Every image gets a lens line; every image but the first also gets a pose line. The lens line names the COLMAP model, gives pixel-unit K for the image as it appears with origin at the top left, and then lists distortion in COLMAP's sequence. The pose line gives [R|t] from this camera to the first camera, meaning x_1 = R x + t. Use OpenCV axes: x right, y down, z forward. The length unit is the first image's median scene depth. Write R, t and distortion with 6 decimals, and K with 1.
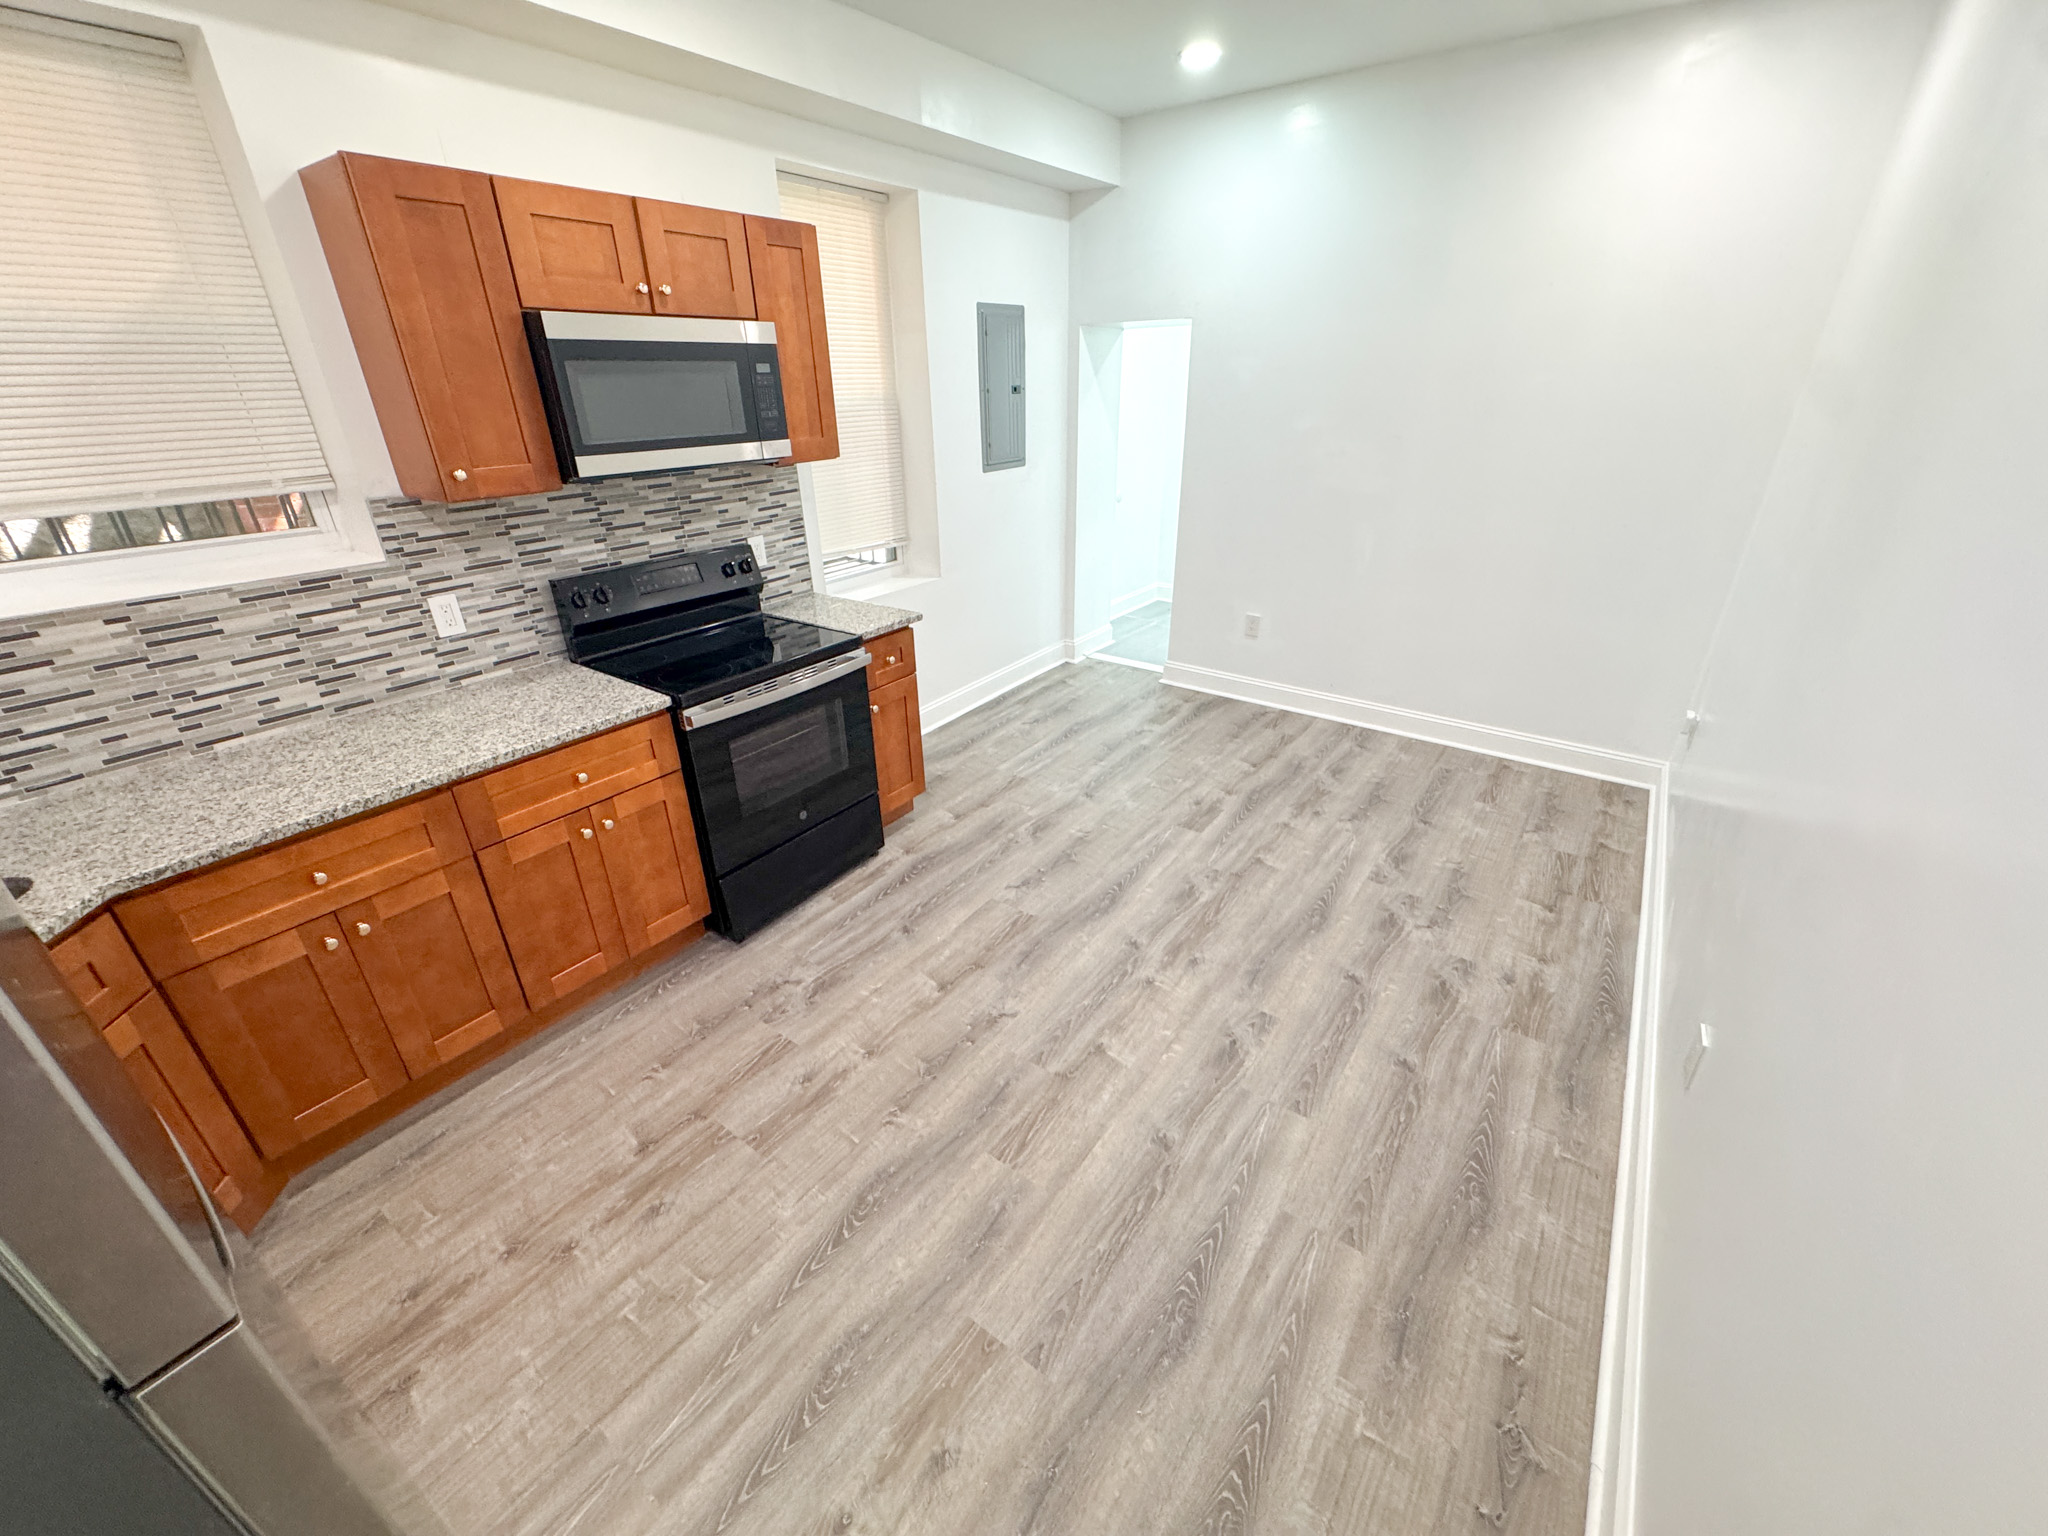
lens RADIAL K [[819.5, 0, 1021.6], [0, 819.5, 770.1], [0, 0, 1]] dist [-0.003472, 0.001004]
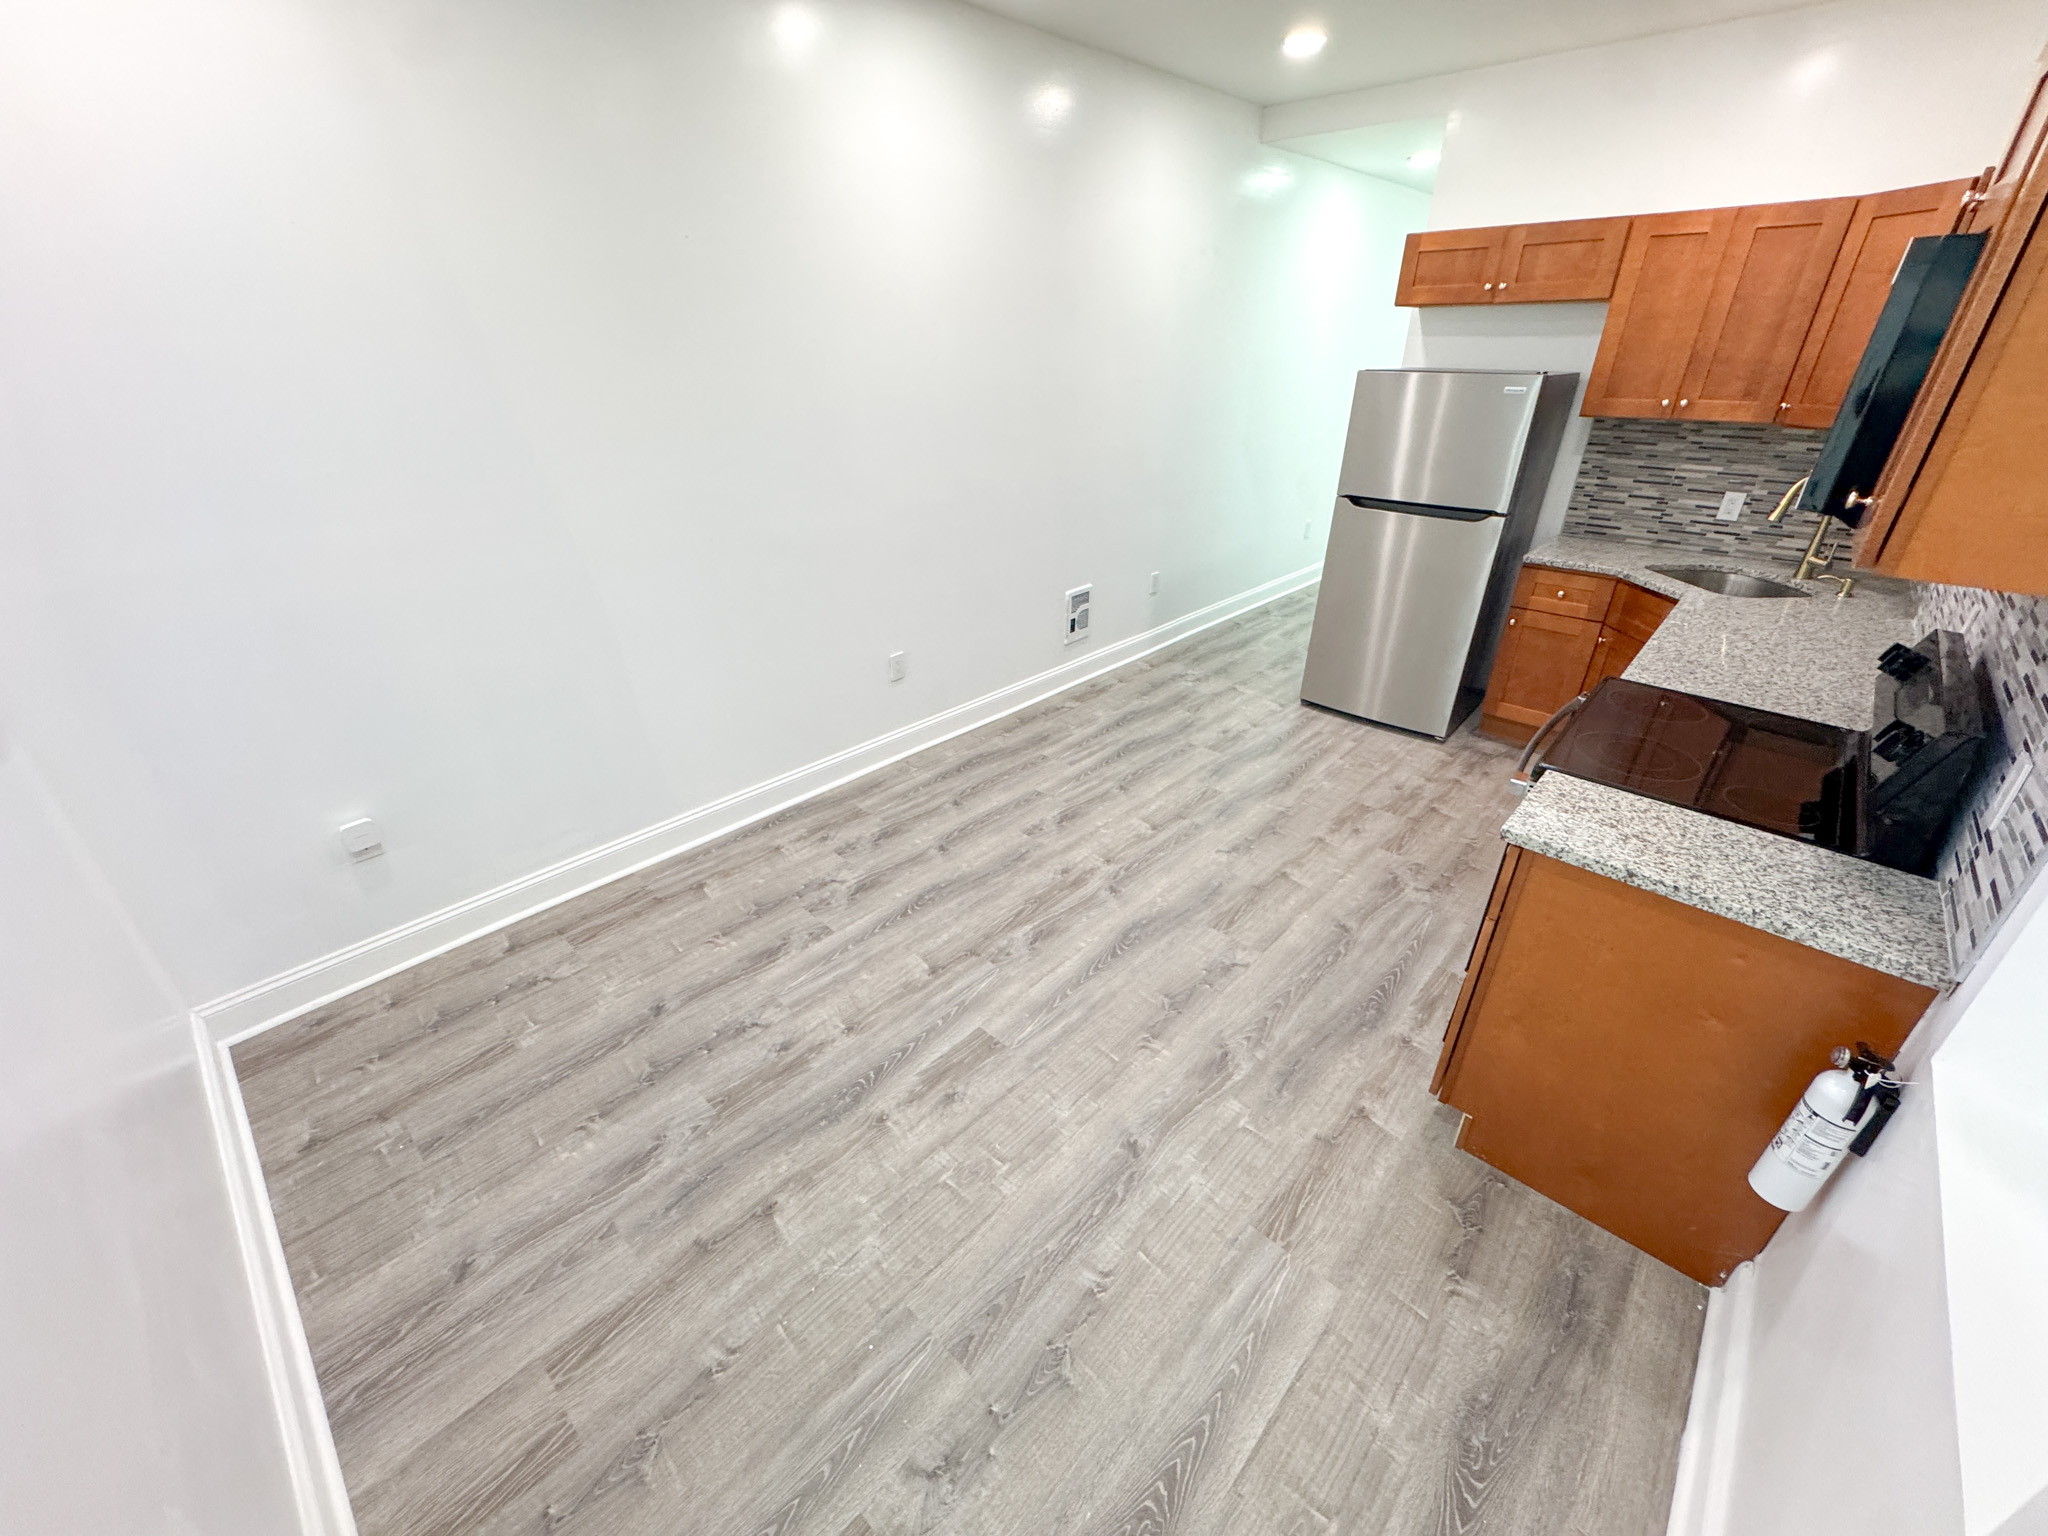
lens RADIAL K [[819.5, 0, 1017.6], [0, 819.5, 770.6], [0, 0, 1]] dist [-0.003472, 0.001004]
pose [[-0.991497, -0.044277, 0.122367, 0.145494], [0.072452, 0.593286, 0.801724, -0.792561], [-0.108097, 0.803773, -0.585034, 1.603905]]
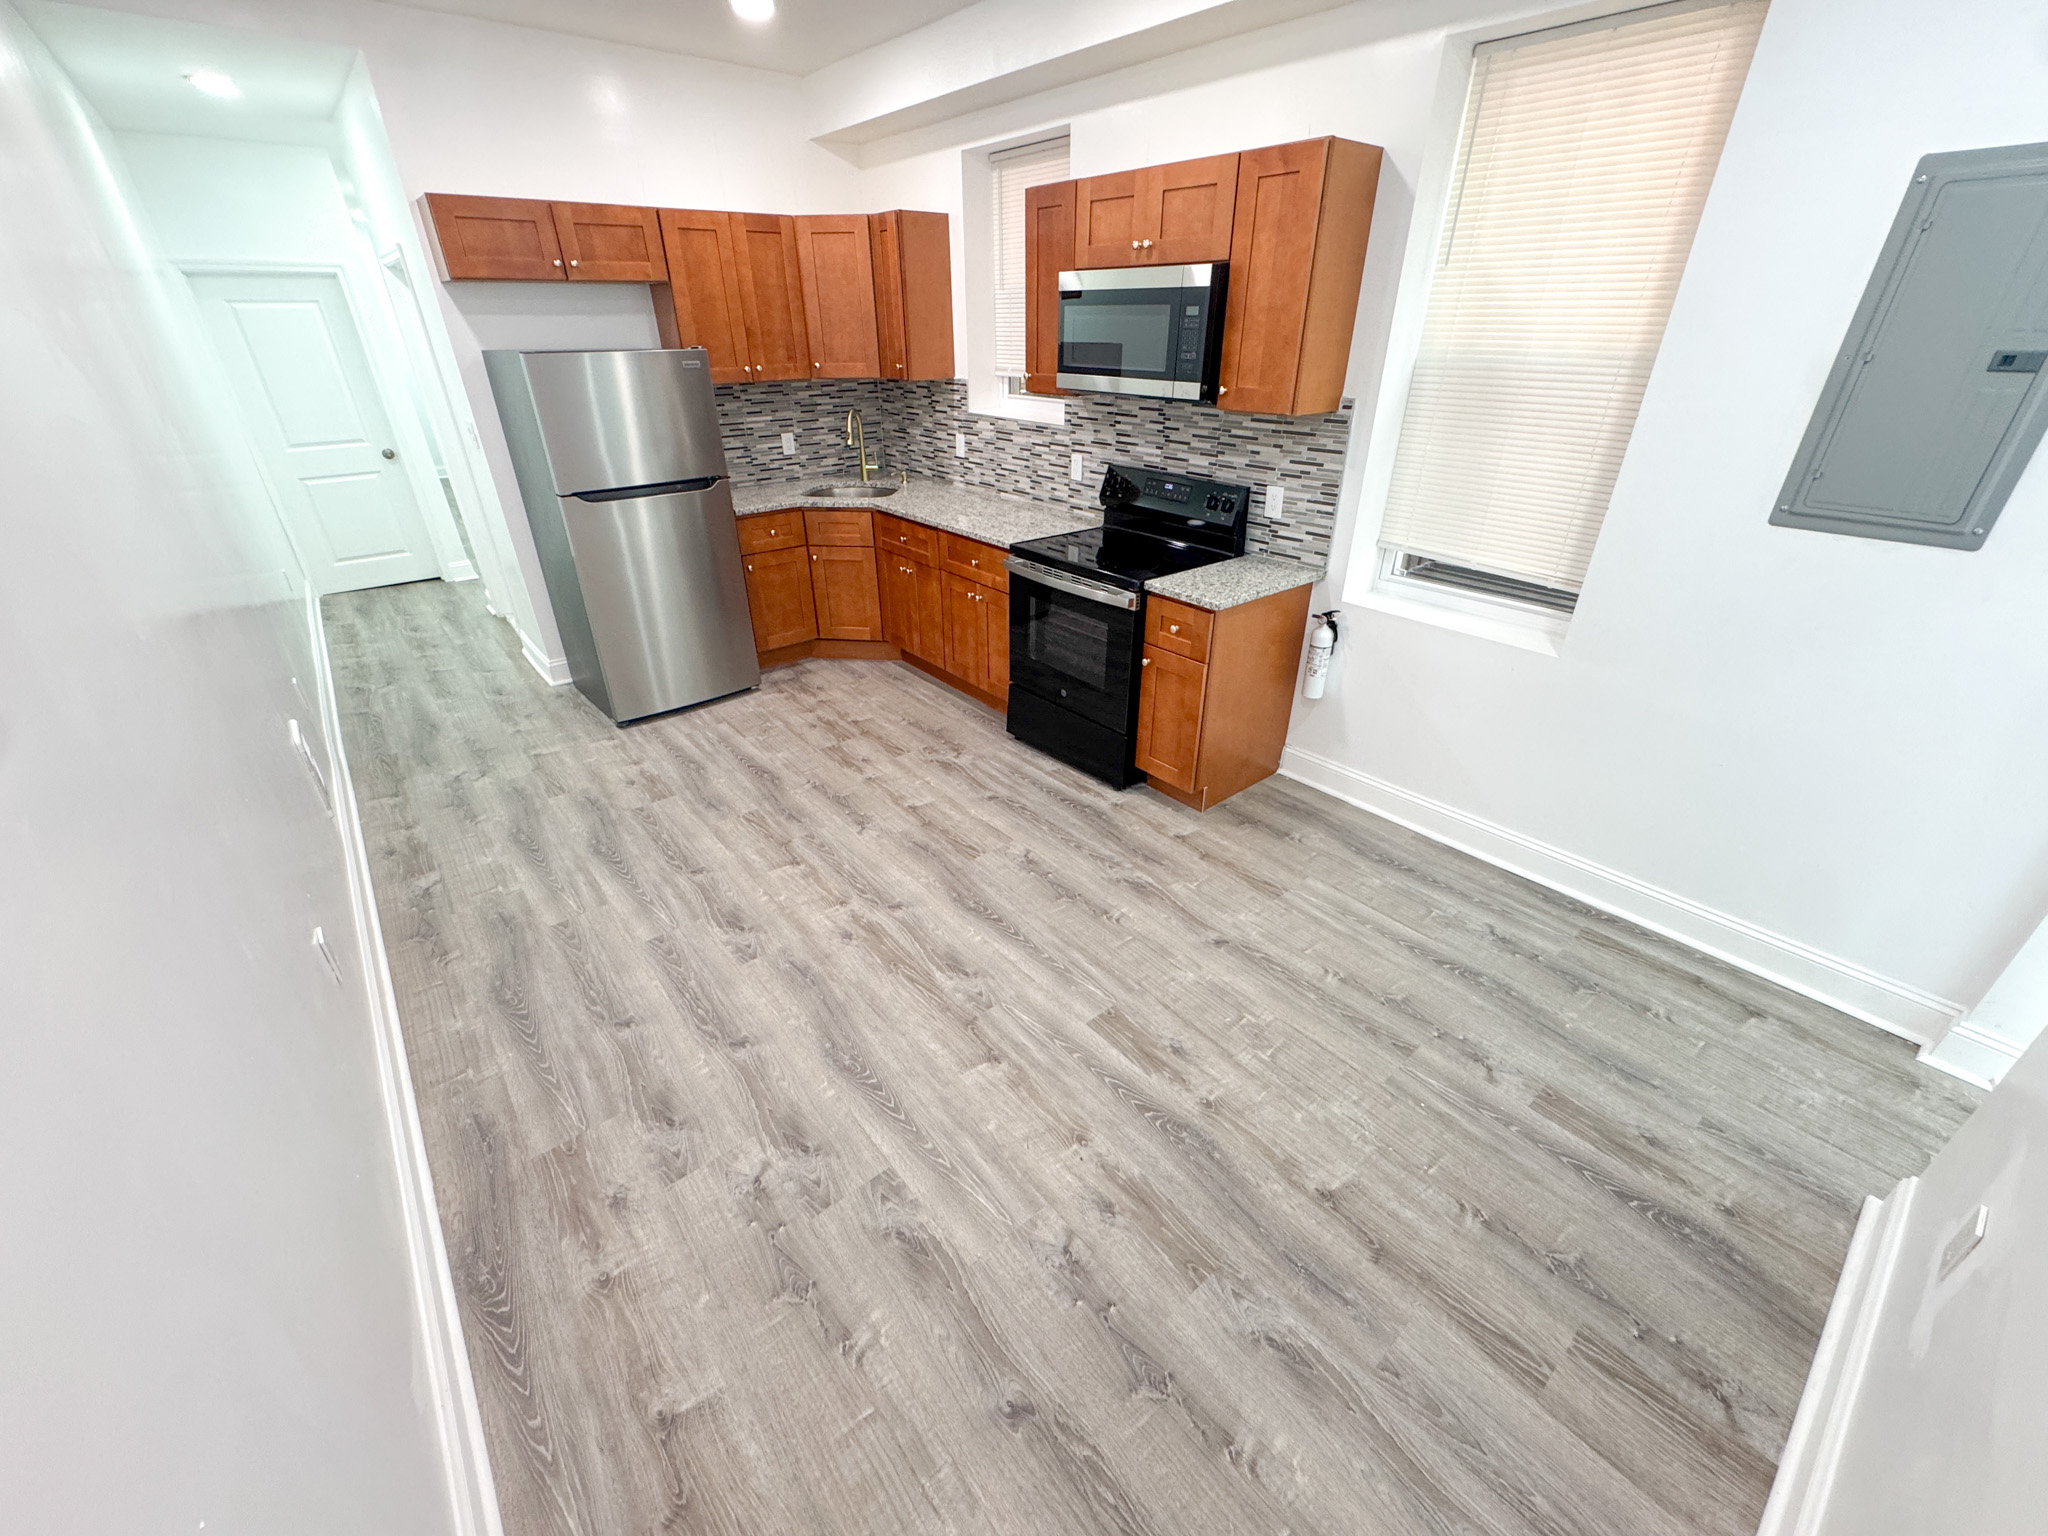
lens RADIAL K [[819.5, 0, 1024.3], [0, 819.5, 771.4], [0, 0, 1]] dist [-0.003472, 0.001004]
pose [[-0.250845, 0.482584, -0.839160, 0.913277], [-0.416553, 0.728701, 0.543579, -0.550994], [0.873819, 0.485909, 0.018231, 1.098853]]
